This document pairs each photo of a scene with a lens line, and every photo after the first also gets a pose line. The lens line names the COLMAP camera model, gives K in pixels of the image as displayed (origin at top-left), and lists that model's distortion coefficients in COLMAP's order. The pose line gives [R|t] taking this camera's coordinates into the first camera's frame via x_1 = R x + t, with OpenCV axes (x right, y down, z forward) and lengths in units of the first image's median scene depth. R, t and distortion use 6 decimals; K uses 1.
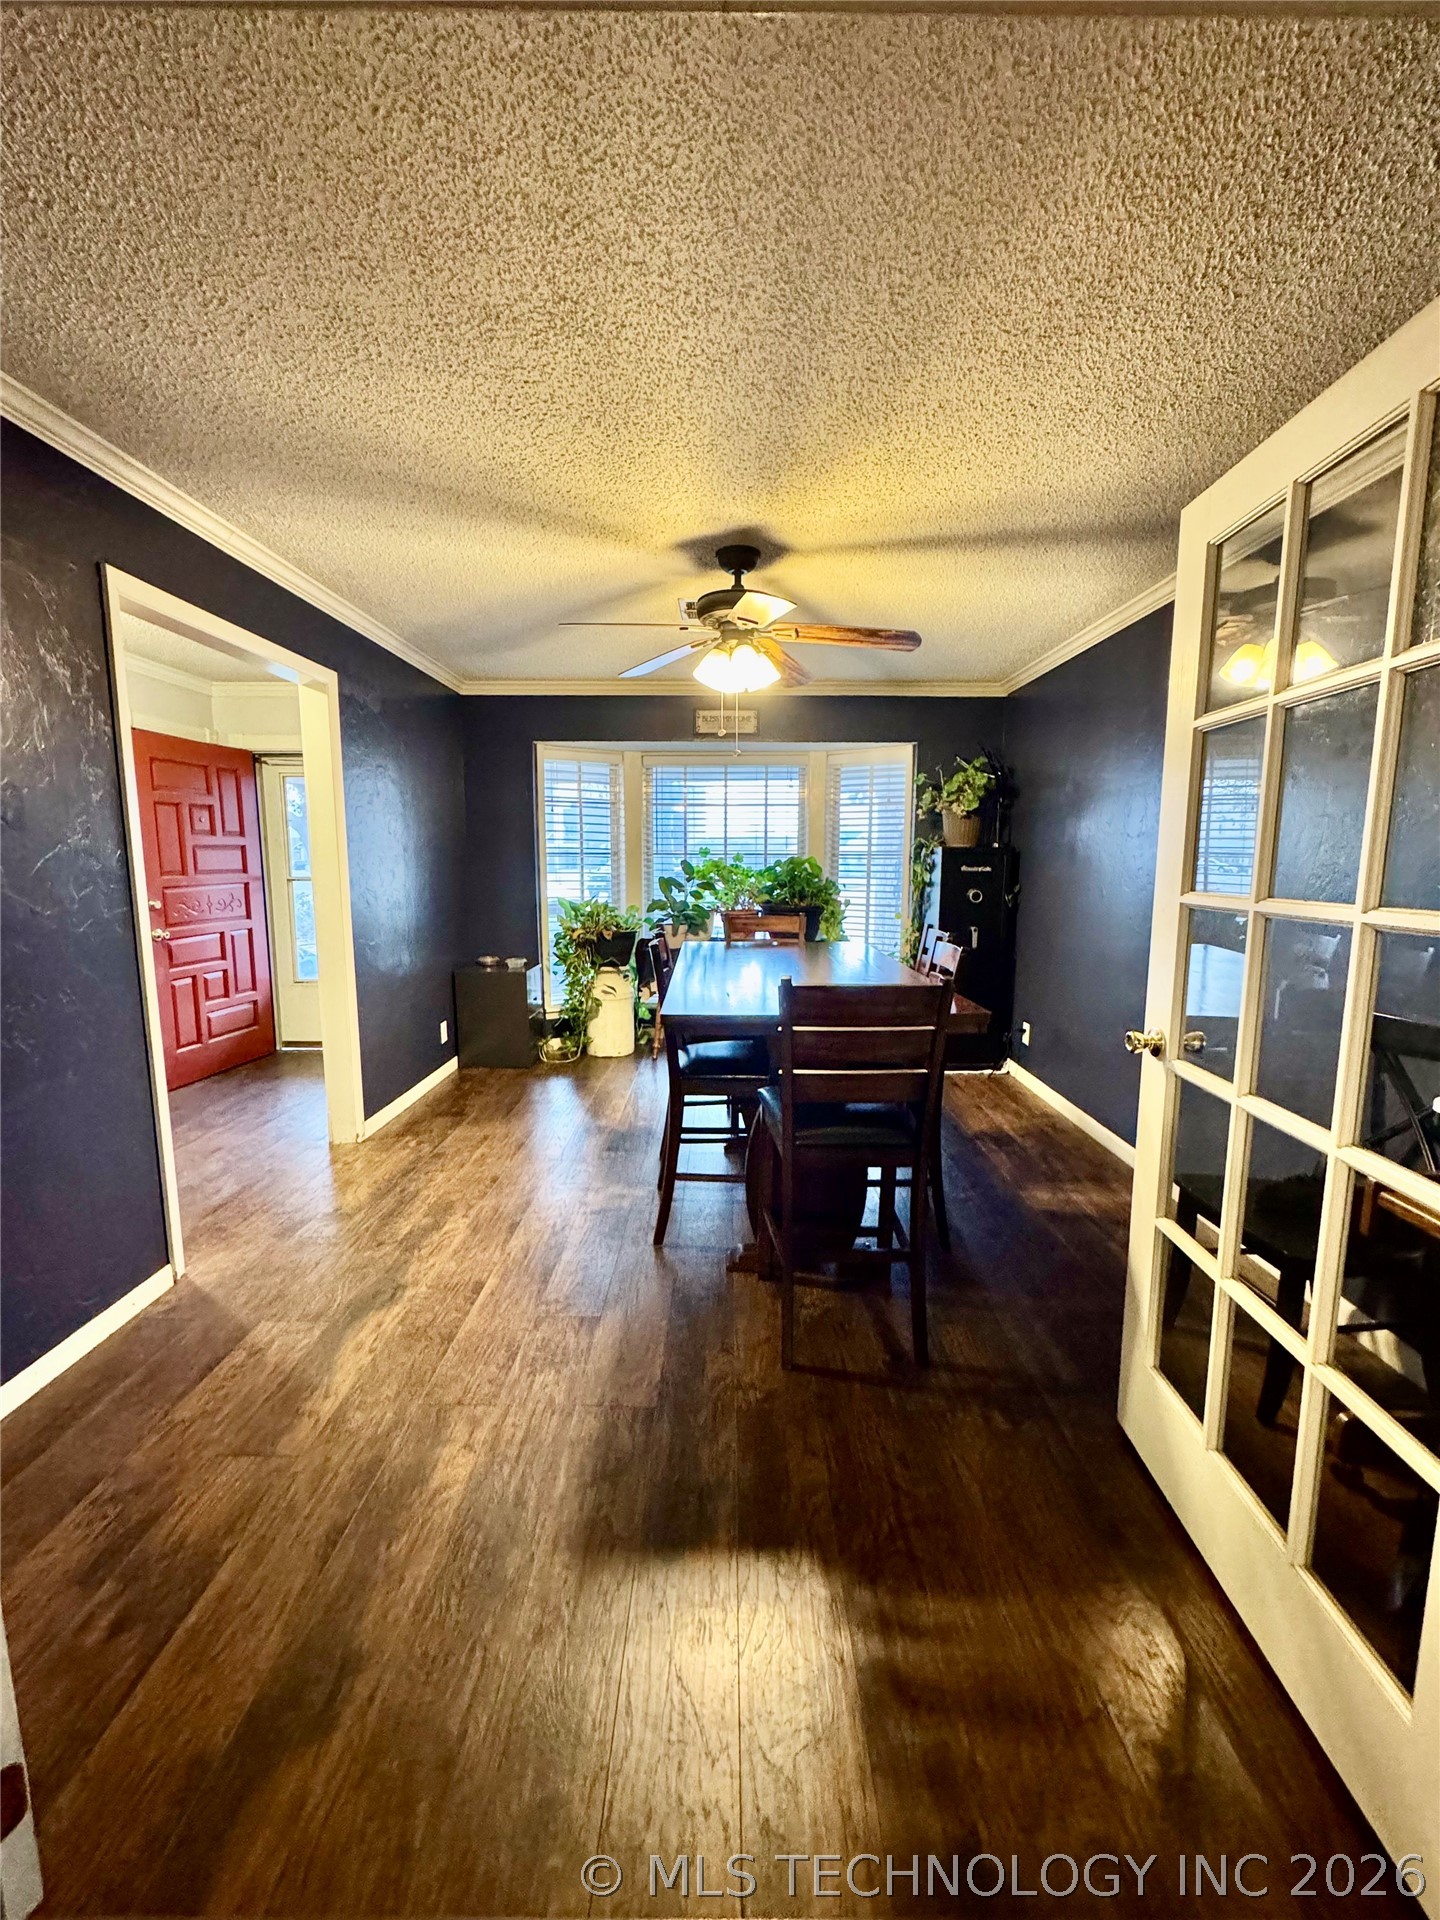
lens RADIAL K [[767.3, 0, 724.0], [0, 767.3, 953.9], [0, 0, 1]] dist [0.000198, 0.000321]
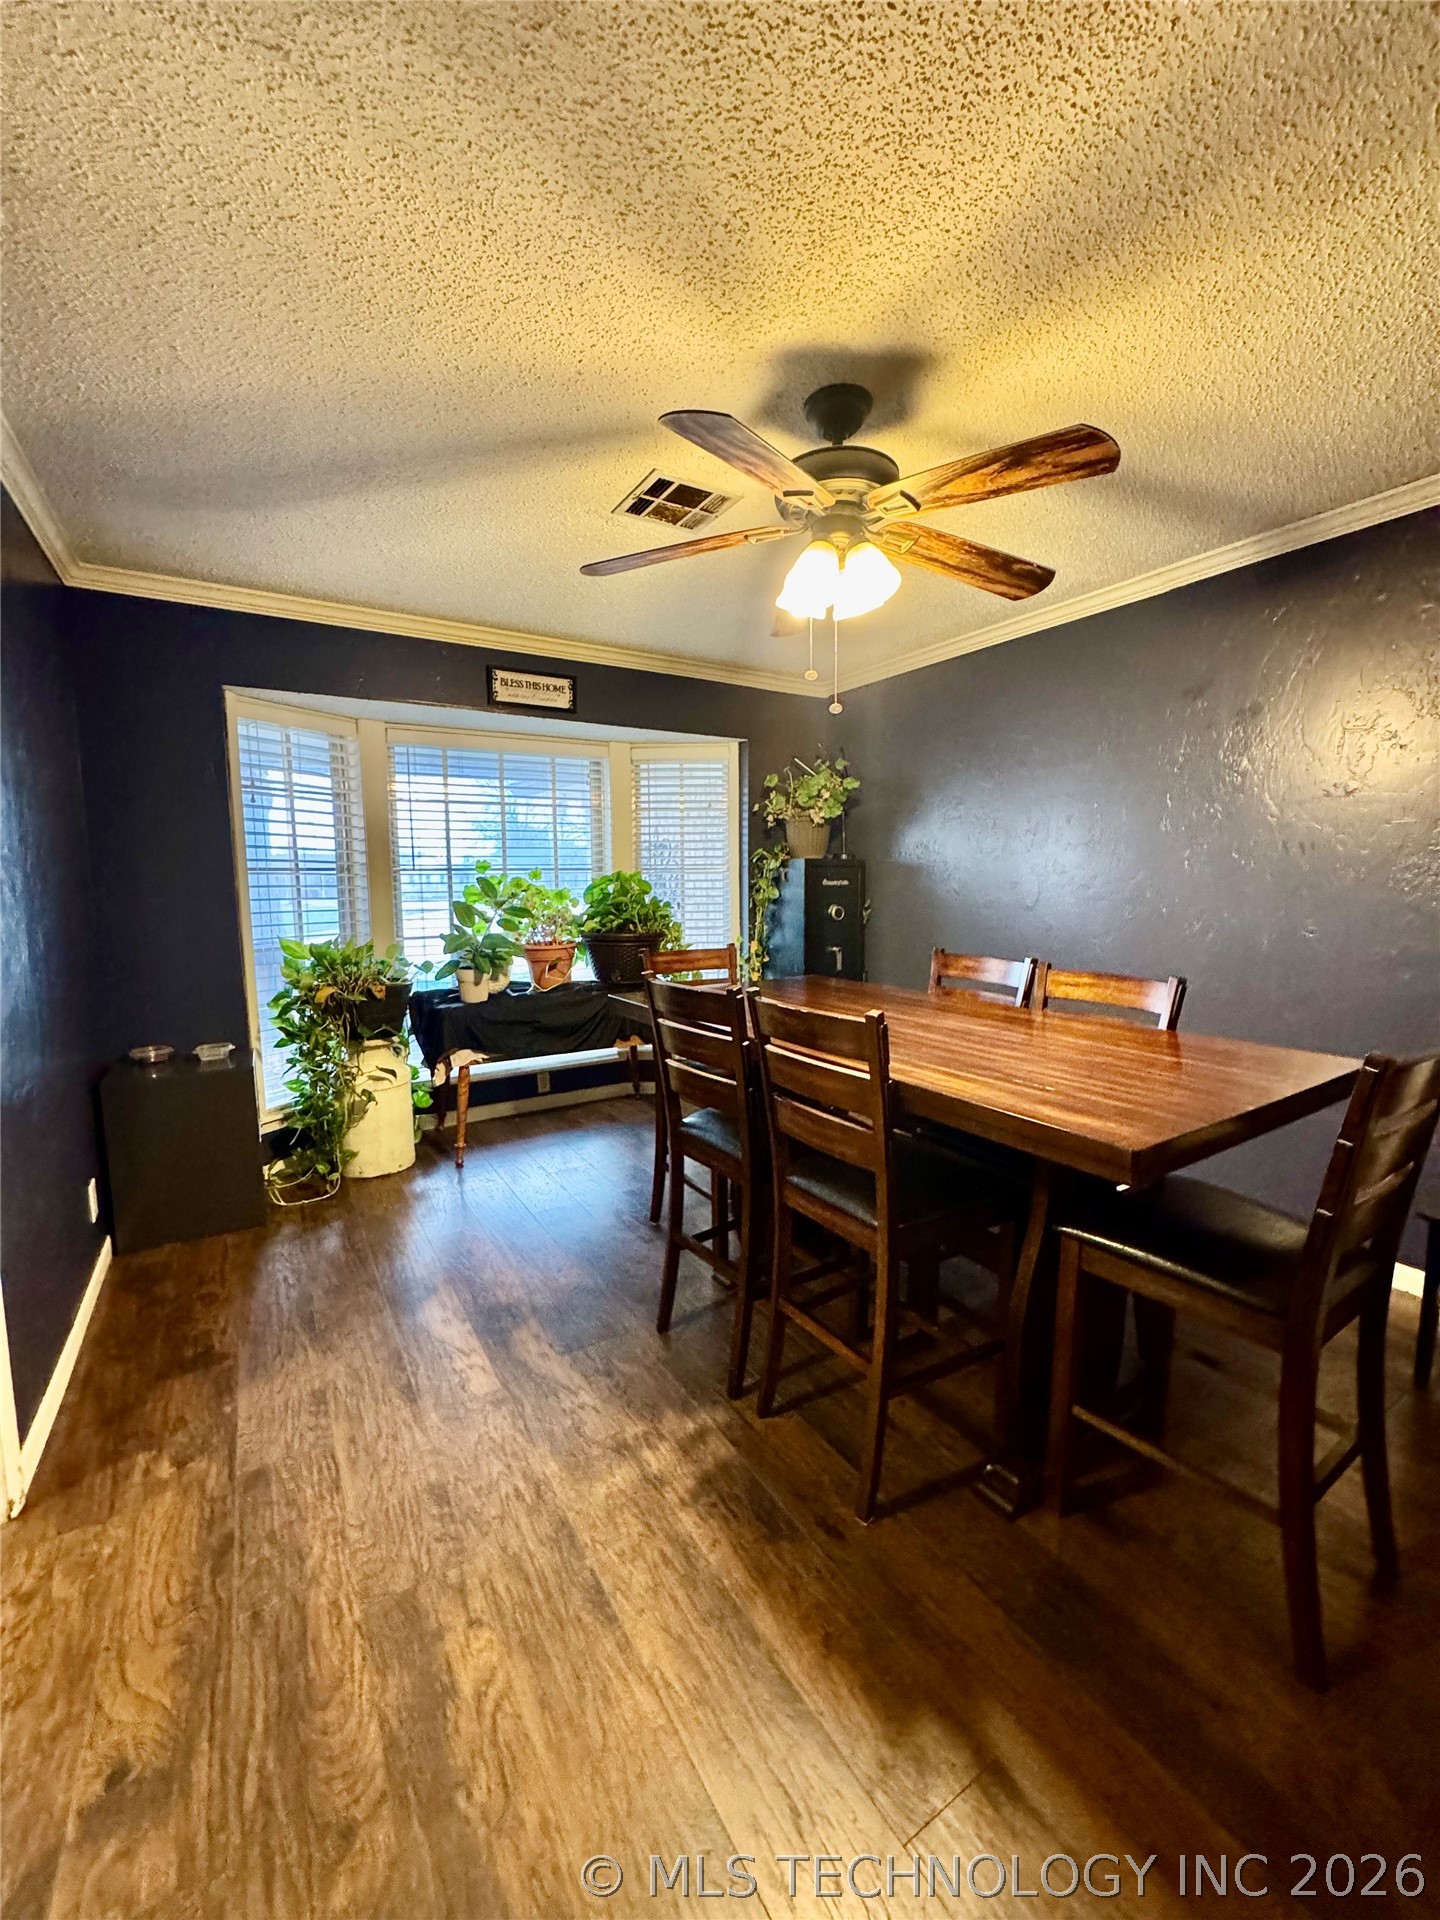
lens RADIAL K [[754.1, 0, 721.7], [0, 754.1, 958.1], [0, 0, 1]] dist [0.000349, 0.000287]
pose [[0.843732, -0.068389, 0.532390, -0.251225], [0.078679, 0.996894, 0.003367, -0.033097], [-0.530967, 0.039047, 0.846493, 0.298596]]
